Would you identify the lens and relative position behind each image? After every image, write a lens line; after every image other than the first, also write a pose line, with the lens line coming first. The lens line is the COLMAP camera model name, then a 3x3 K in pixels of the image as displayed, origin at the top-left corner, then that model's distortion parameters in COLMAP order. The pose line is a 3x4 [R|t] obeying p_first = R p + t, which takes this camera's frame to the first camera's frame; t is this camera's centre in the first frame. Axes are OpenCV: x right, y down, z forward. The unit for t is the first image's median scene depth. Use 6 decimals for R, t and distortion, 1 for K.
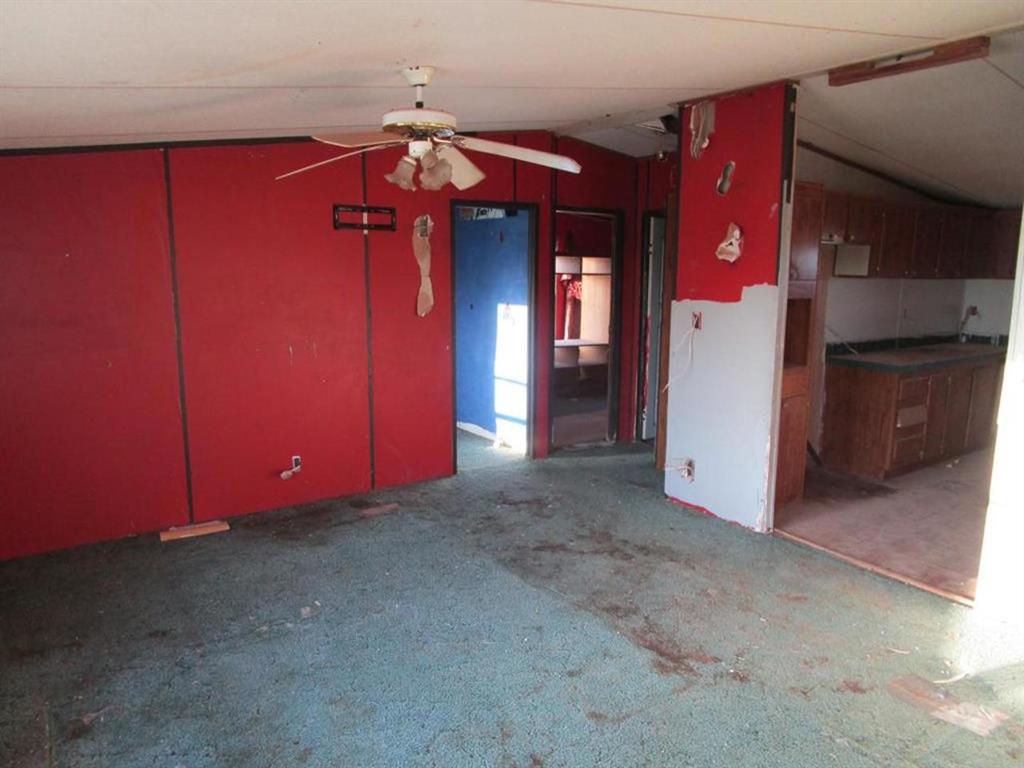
lens RADIAL K [[728.6, 0, 512.0], [0, 728.6, 384.0], [0, 0, 1]] dist [-0.011054, -0.006926]
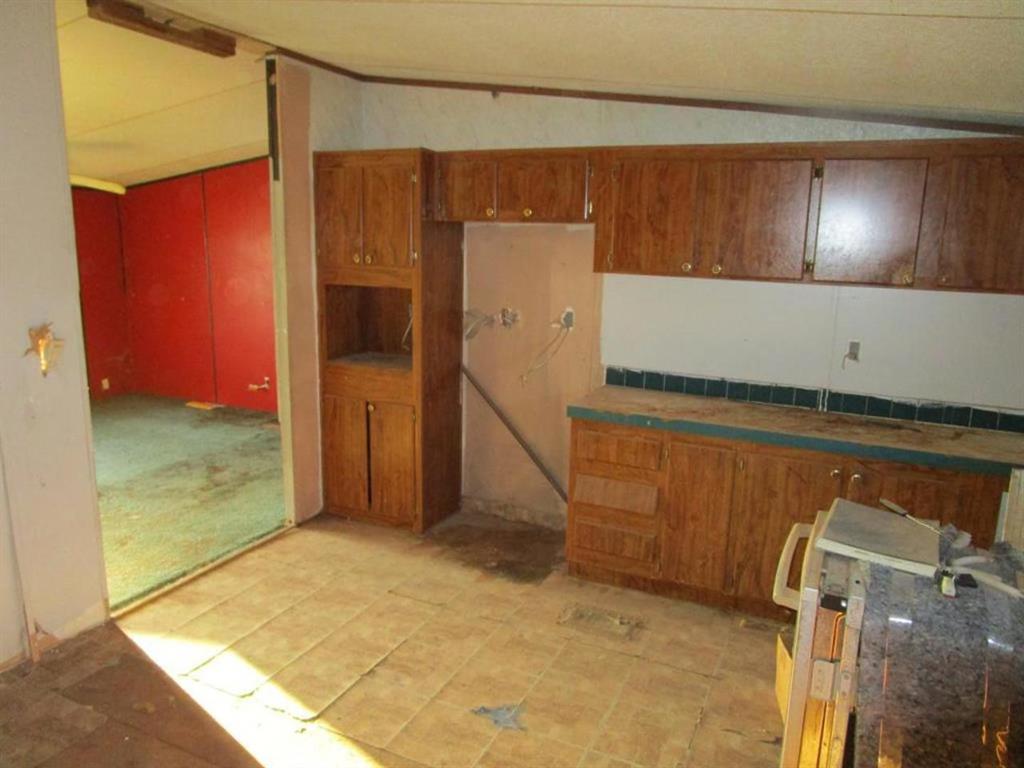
lens RADIAL K [[728.6, 0, 512.0], [0, 728.6, 384.0], [0, 0, 1]] dist [-0.011054, -0.006926]
pose [[0.491952, 0.169284, -0.854006, 1.126660], [-0.160588, 0.981727, 0.102094, -0.109127], [0.855684, 0.086917, 0.510148, 0.650076]]
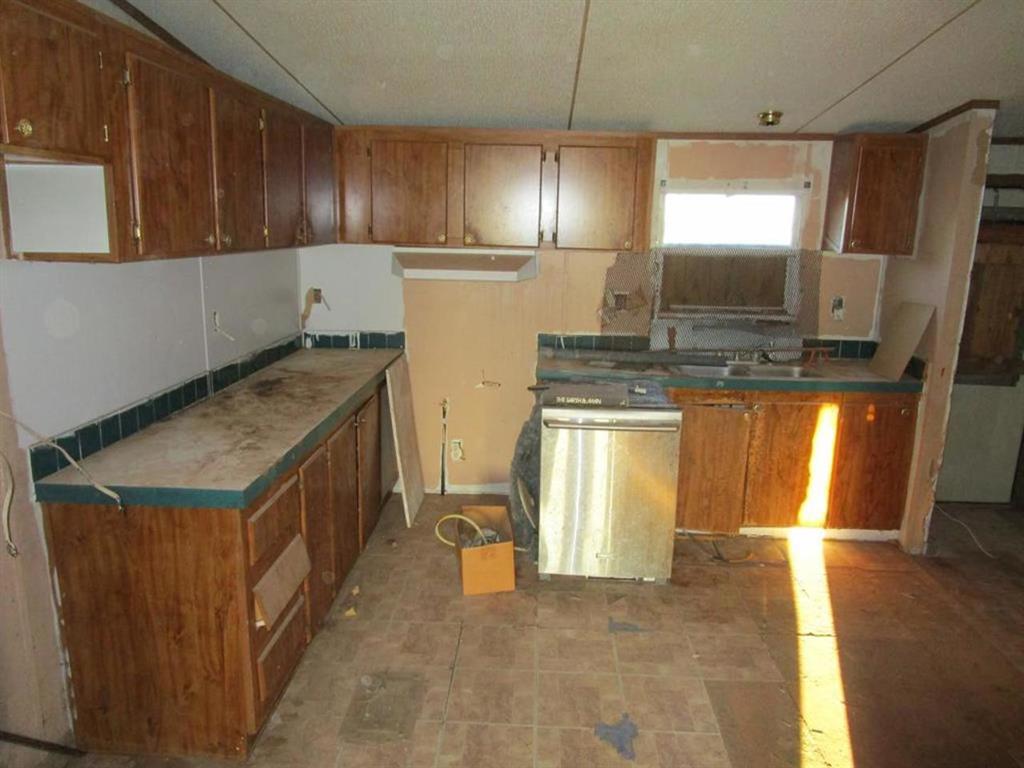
lens RADIAL K [[728.6, 0, 512.0], [0, 728.6, 384.0], [0, 0, 1]] dist [-0.011054, -0.006926]
pose [[0.611786, -0.172020, 0.772093, 0.354261], [0.117715, 0.984998, 0.126180, -0.117518], [-0.782216, 0.013692, 0.622857, 0.684691]]
